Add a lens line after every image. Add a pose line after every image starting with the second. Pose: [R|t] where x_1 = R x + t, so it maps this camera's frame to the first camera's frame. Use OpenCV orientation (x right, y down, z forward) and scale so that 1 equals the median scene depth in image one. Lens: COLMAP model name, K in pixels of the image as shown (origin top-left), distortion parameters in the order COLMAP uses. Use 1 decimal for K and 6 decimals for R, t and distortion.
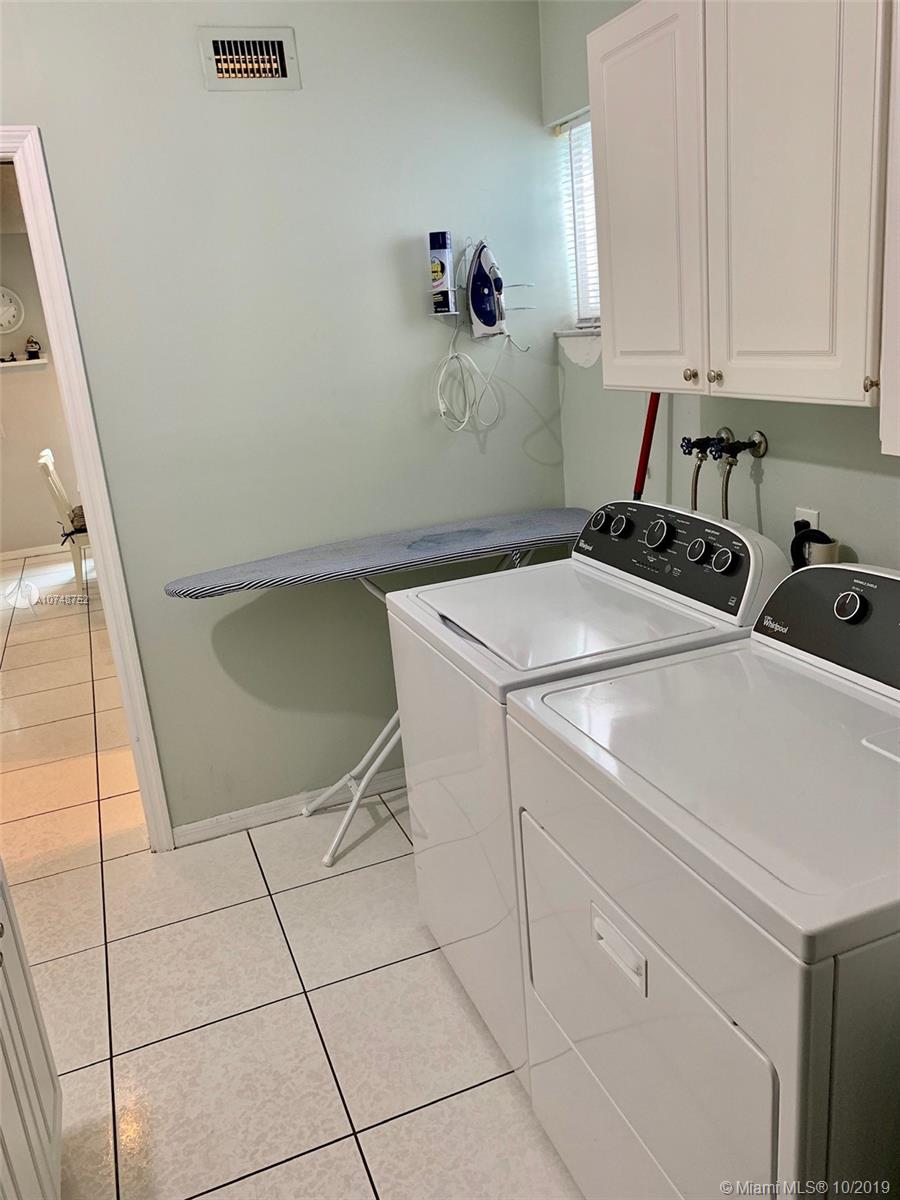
lens RADIAL K [[922.8, 0, 462.7], [0, 922.8, 598.1], [0, 0, 1]] dist [0.011573, -0.027128]
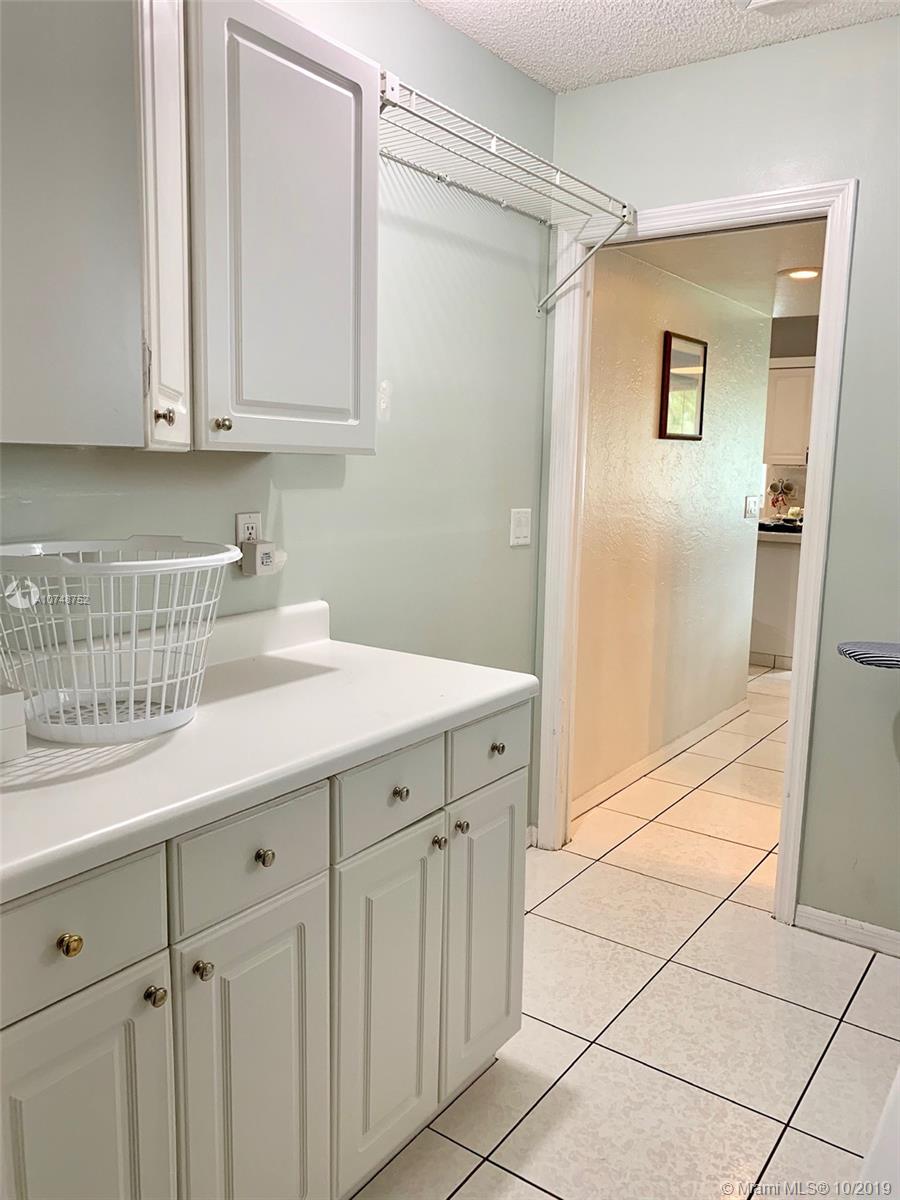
lens RADIAL K [[922.8, 0, 458.3], [0, 922.8, 599.7], [0, 0, 1]] dist [0.011573, -0.027128]
pose [[0.517786, 0.222493, -0.826072, 0.290247], [-0.308455, 0.949196, 0.062314, 0.007727], [0.797968, 0.222541, 0.560110, 0.189330]]
